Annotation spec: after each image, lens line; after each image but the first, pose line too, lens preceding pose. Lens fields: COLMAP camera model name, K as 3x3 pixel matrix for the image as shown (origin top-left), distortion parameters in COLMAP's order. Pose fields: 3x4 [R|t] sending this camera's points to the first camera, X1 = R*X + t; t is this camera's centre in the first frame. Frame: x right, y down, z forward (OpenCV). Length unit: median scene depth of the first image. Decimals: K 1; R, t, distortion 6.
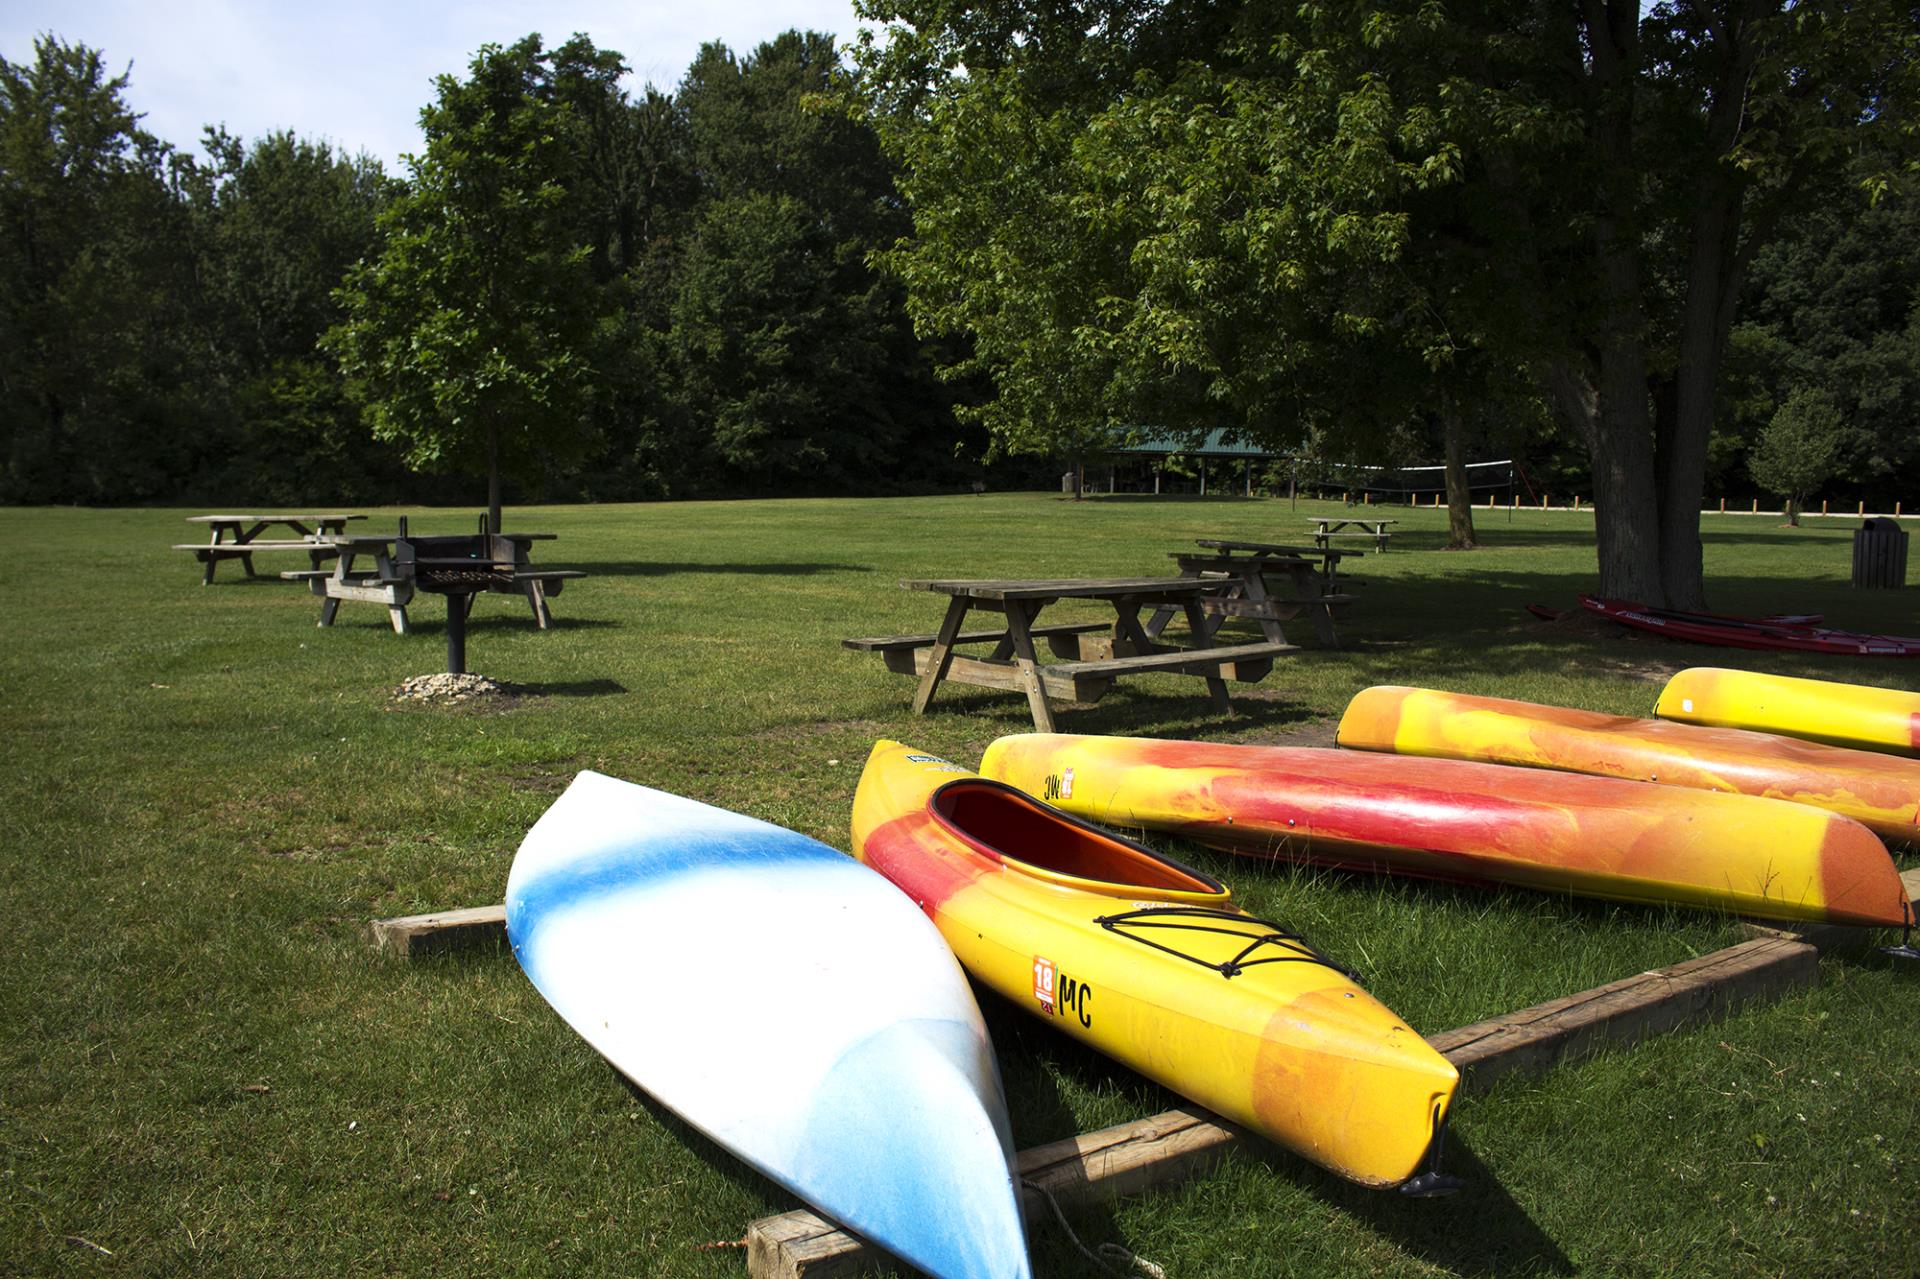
lens RADIAL K [[1524.8, 0, 961.2], [0, 1524.8, 597.6], [0, 0, 1]] dist [-0.192861, 0.195131]
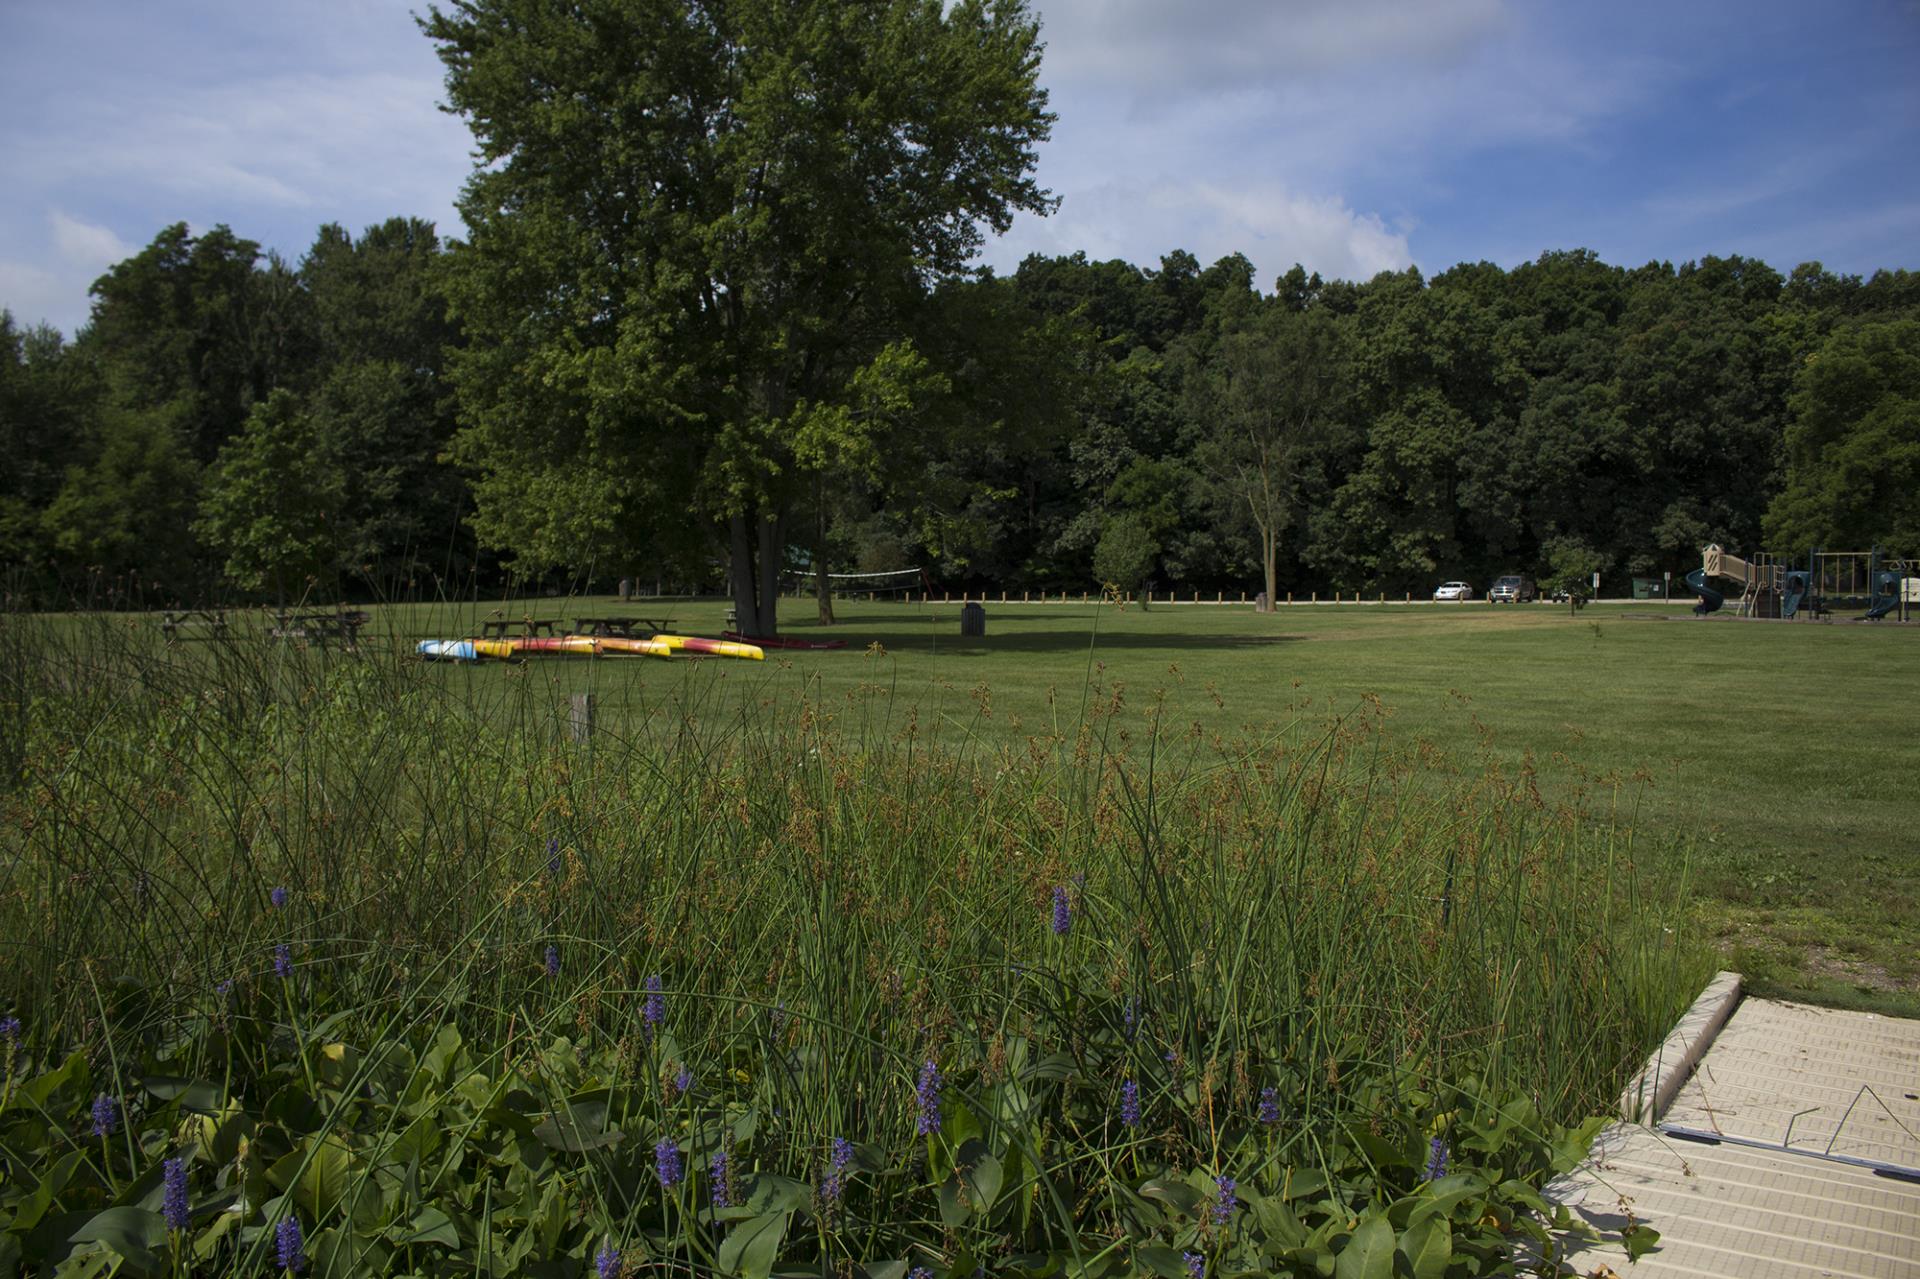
lens RADIAL K [[1524.8, 0, 961.2], [0, 1524.8, 597.6], [0, 0, 1]] dist [-0.192861, 0.195131]
pose [[0.966149, -0.012202, 0.257696, 0.018487], [0.029320, 0.997602, -0.062690, 0.020758], [-0.256314, 0.068123, 0.964190, -0.305821]]
